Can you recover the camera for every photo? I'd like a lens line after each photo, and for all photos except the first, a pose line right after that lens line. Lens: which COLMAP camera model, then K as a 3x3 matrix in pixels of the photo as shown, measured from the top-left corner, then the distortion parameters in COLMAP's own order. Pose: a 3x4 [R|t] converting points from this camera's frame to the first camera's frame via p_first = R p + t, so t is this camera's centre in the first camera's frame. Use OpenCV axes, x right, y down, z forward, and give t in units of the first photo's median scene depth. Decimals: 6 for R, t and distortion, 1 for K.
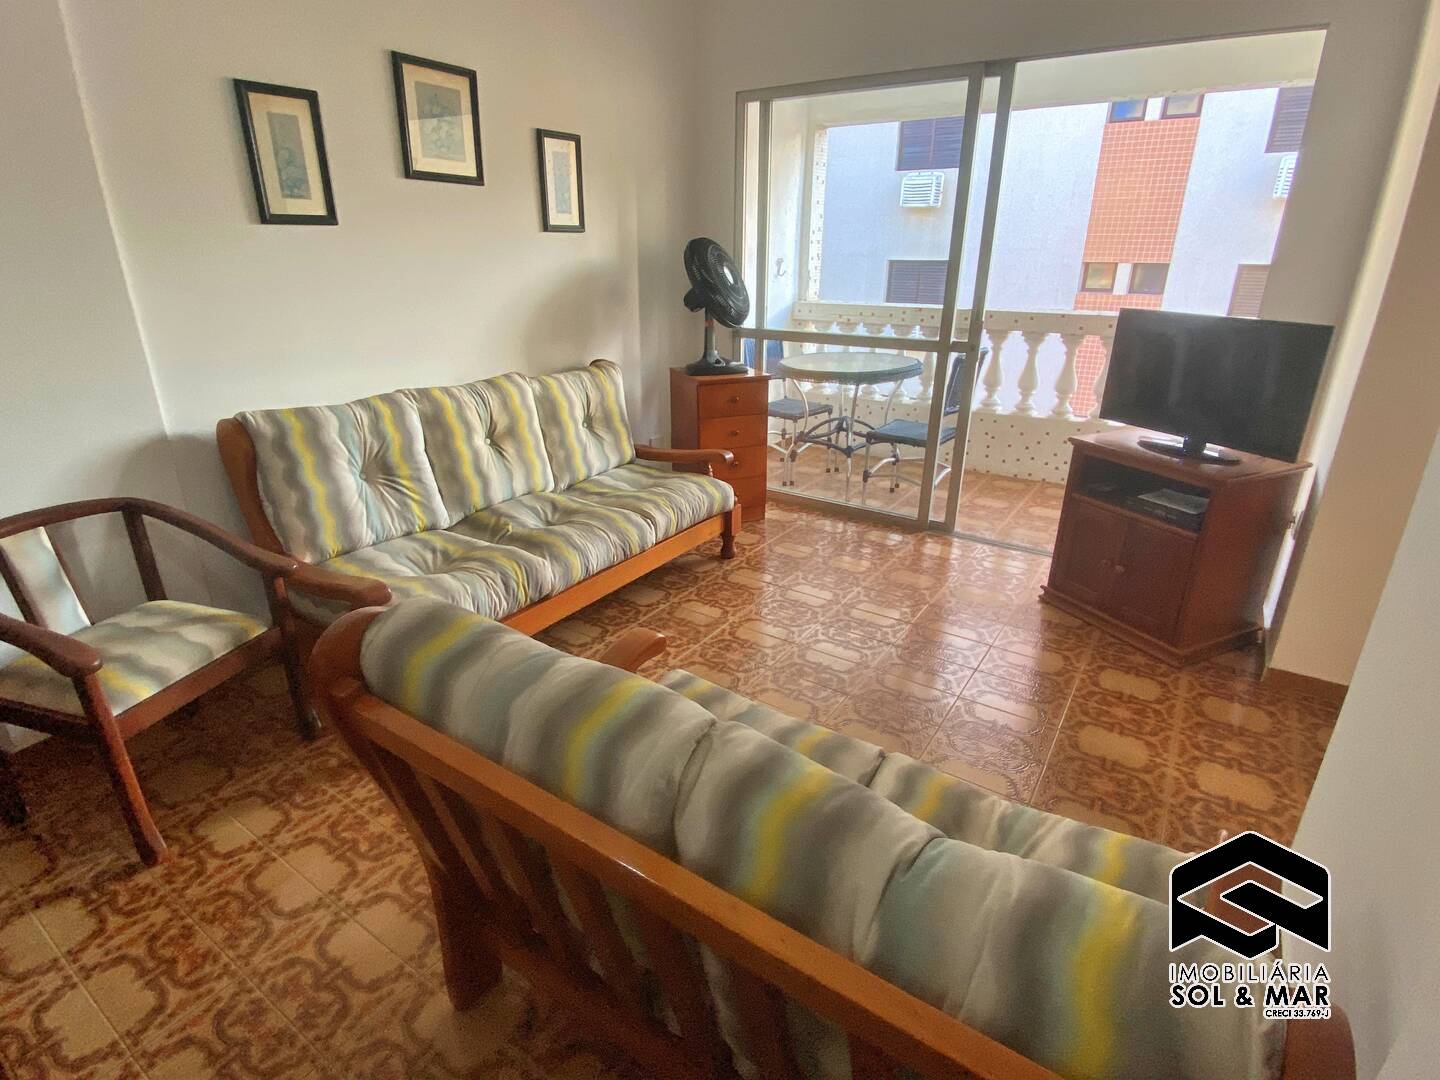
lens RADIAL K [[728.1, 0, 714.1], [0, 728.1, 543.5], [0, 0, 1]] dist [0.021369, -0.024130]
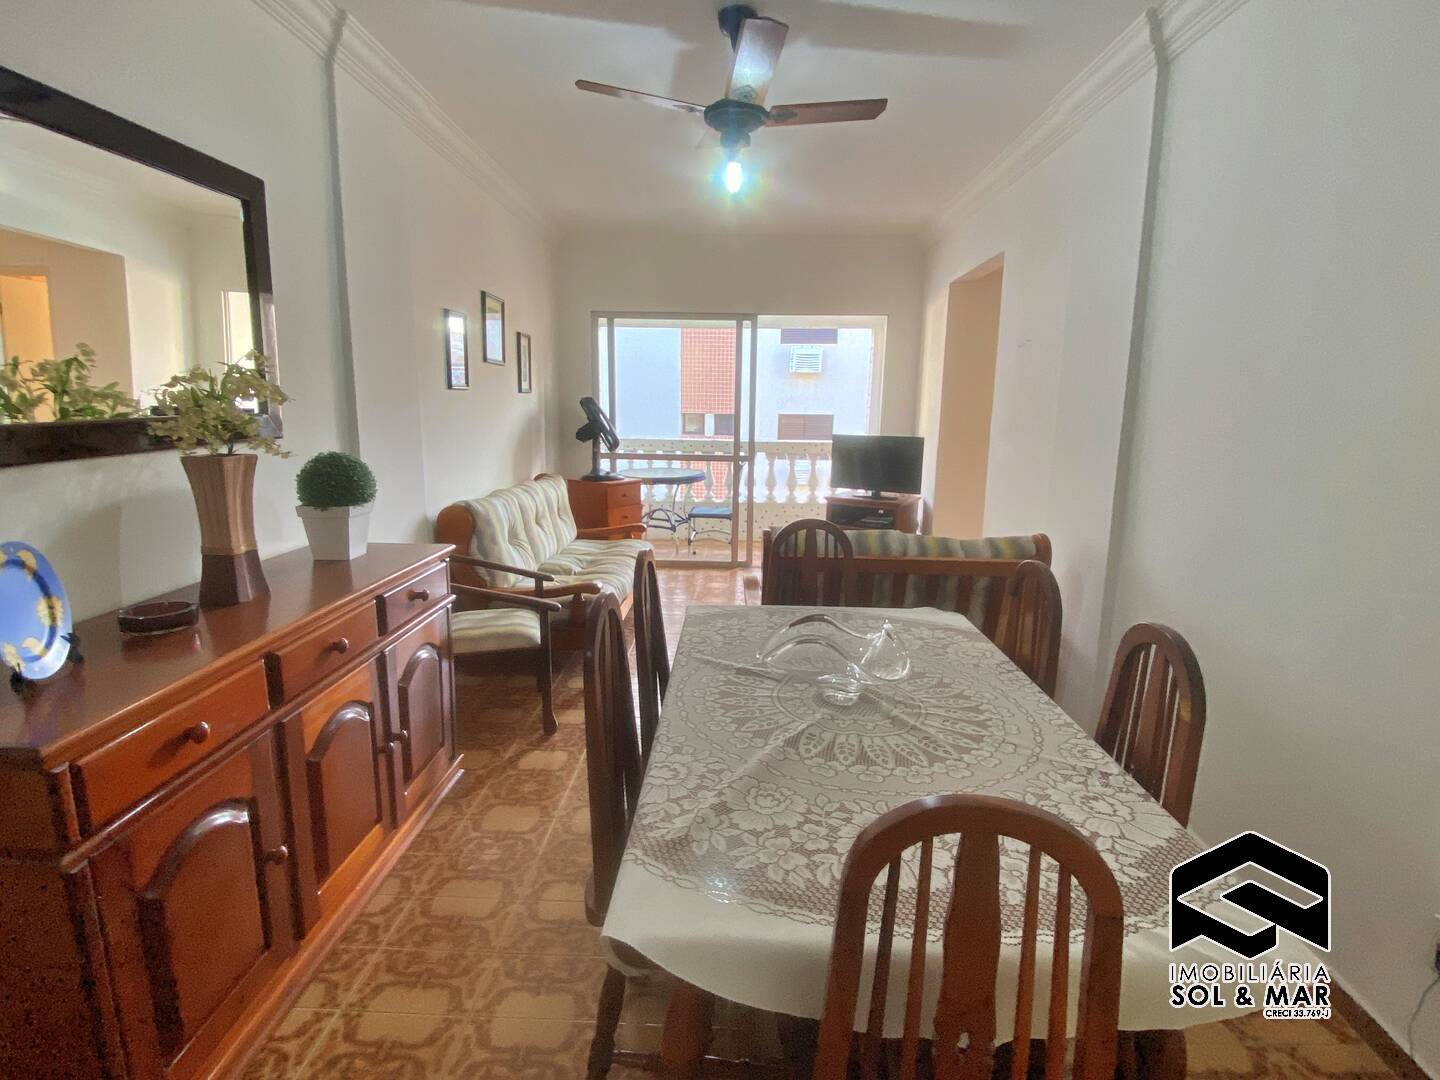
lens RADIAL K [[708.4, 0, 713.3], [0, 708.4, 563.9], [0, 0, 1]] dist [0.066537, -0.020817]
pose [[0.849630, -0.108443, 0.516109, -0.654876], [0.188050, 0.976598, -0.104373, 0.148610], [-0.492712, 0.185733, 0.850140, -0.388350]]
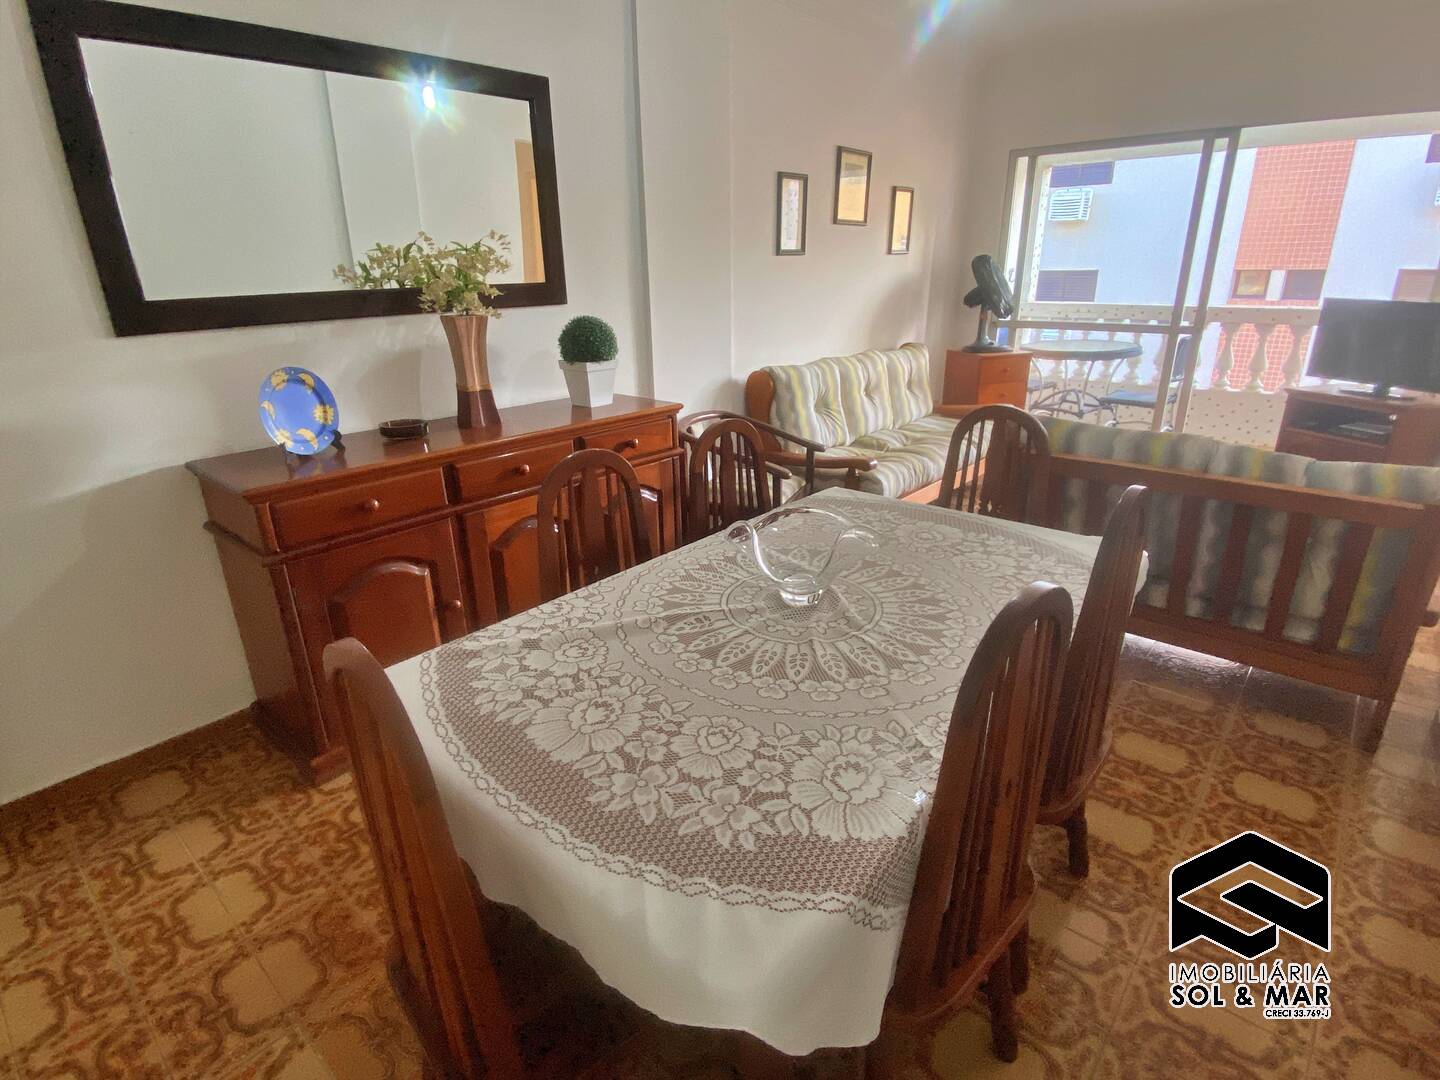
lens RADIAL K [[728.1, 0, 714.1], [0, 728.1, 543.5], [0, 0, 1]] dist [0.021369, -0.024130]
pose [[0.991465, 0.023636, -0.128212, -0.351925], [-0.026504, 0.999434, -0.020710, 0.178871], [0.127650, 0.023931, 0.991531, -0.450949]]
